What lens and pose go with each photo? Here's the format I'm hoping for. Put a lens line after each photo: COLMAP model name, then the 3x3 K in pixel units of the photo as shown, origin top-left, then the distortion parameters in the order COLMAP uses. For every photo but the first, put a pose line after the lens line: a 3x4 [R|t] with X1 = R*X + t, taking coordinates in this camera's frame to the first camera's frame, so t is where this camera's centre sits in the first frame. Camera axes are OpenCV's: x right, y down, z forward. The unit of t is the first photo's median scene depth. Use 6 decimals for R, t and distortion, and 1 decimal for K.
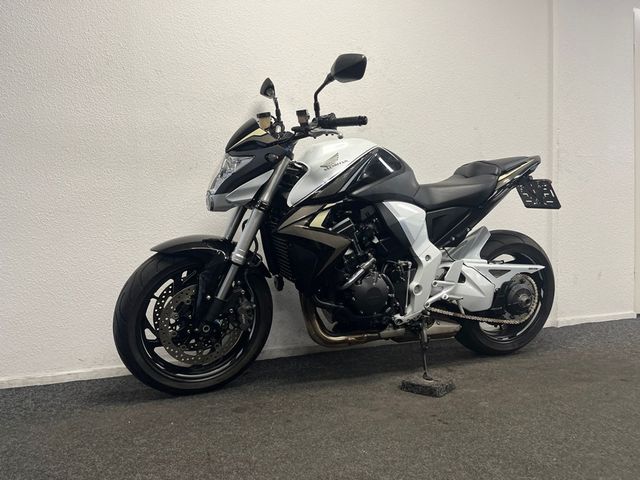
lens RADIAL K [[491.6, 0, 320.0], [0, 491.6, 240.0], [0, 0, 1]] dist [0.039549, -0.002675]
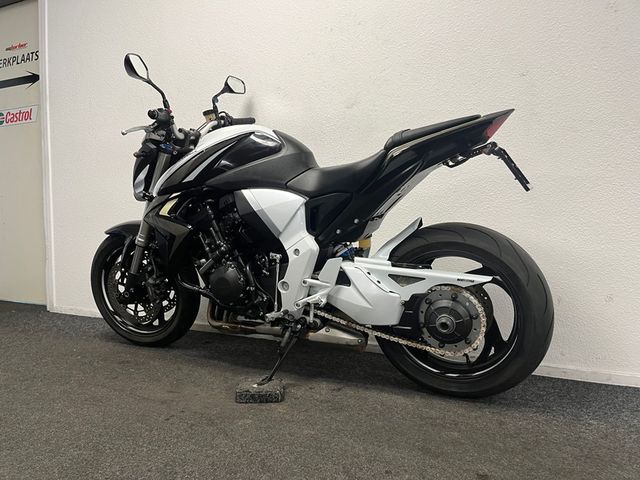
lens RADIAL K [[491.6, 0, 320.0], [0, 491.6, 240.0], [0, 0, 1]] dist [0.039549, -0.002675]
pose [[0.673761, 0.050016, -0.737255, 0.918577], [-0.027876, 0.998717, 0.042279, -0.024134], [0.738423, -0.007934, 0.674291, 0.454809]]
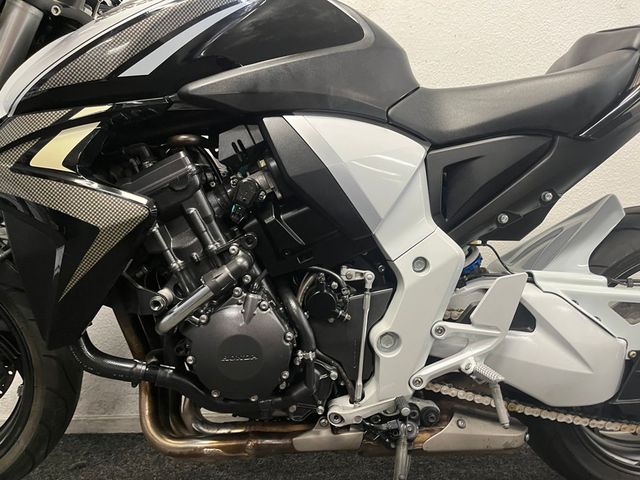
lens RADIAL K [[489.1, 0, 330.8], [0, 489.1, 242.4], [0, 0, 1]] dist [0.011567, -0.002220]
pose [[0.950874, 0.034601, -0.307637, 0.278260], [-0.030660, 0.999374, 0.017634, 0.014647], [0.308055, -0.007336, 0.951340, 0.626730]]
